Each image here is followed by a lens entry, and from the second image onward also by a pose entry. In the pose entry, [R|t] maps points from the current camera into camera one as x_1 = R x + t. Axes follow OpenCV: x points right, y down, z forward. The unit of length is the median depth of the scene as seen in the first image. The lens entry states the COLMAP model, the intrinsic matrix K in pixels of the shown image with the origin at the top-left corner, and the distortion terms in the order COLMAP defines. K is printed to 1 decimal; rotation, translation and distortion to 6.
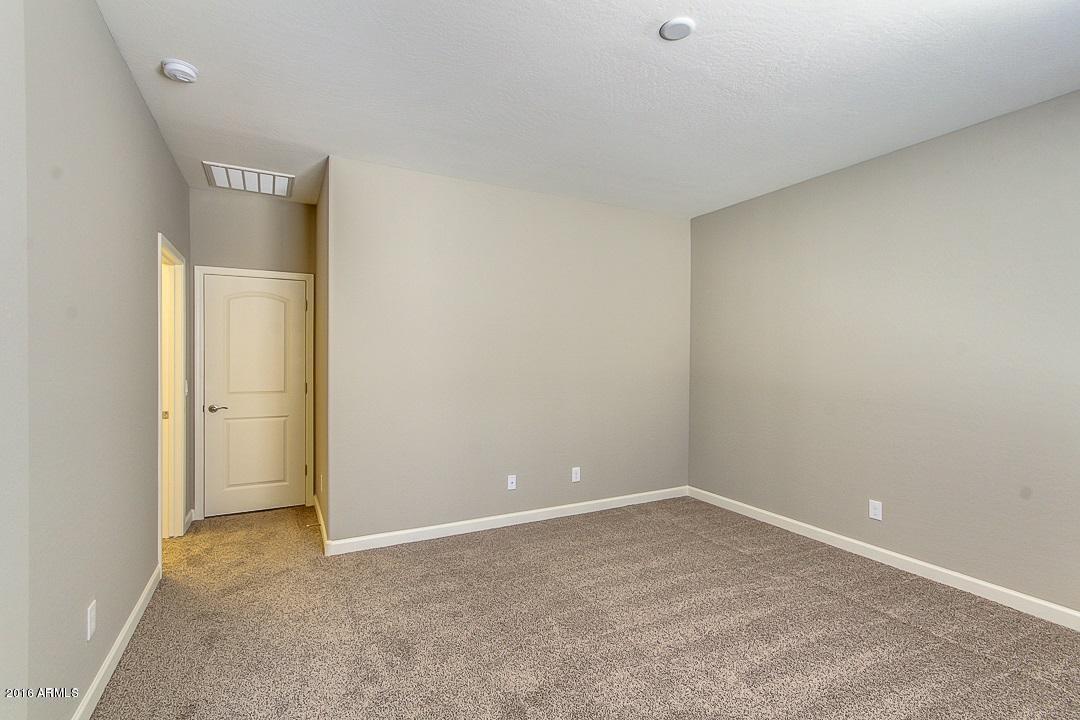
lens RADIAL K [[497.1, 0, 539.4], [0, 497.1, 362.0], [0, 0, 1]] dist [0.001742, 0.000142]
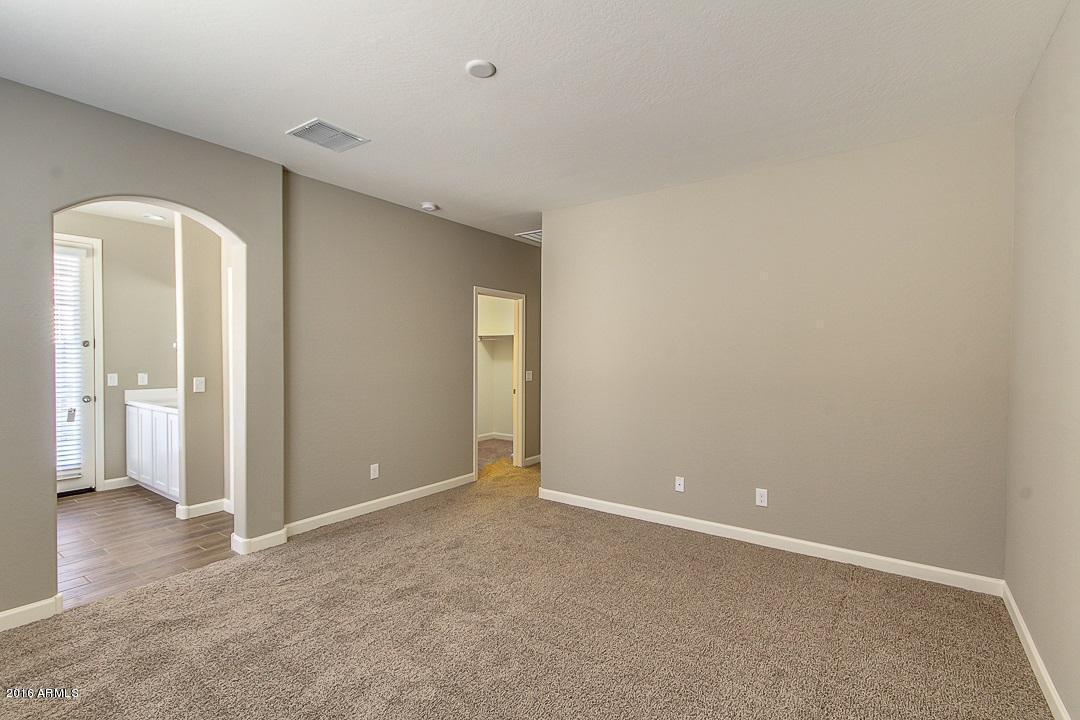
lens RADIAL K [[497.1, 0, 538.9], [0, 497.1, 360.5], [0, 0, 1]] dist [0.001742, 0.000142]
pose [[0.418437, 0.004418, -0.908235, 0.913114], [0.005077, 0.999961, 0.007203, -0.014574], [0.908232, -0.007626, 0.418398, 0.426731]]
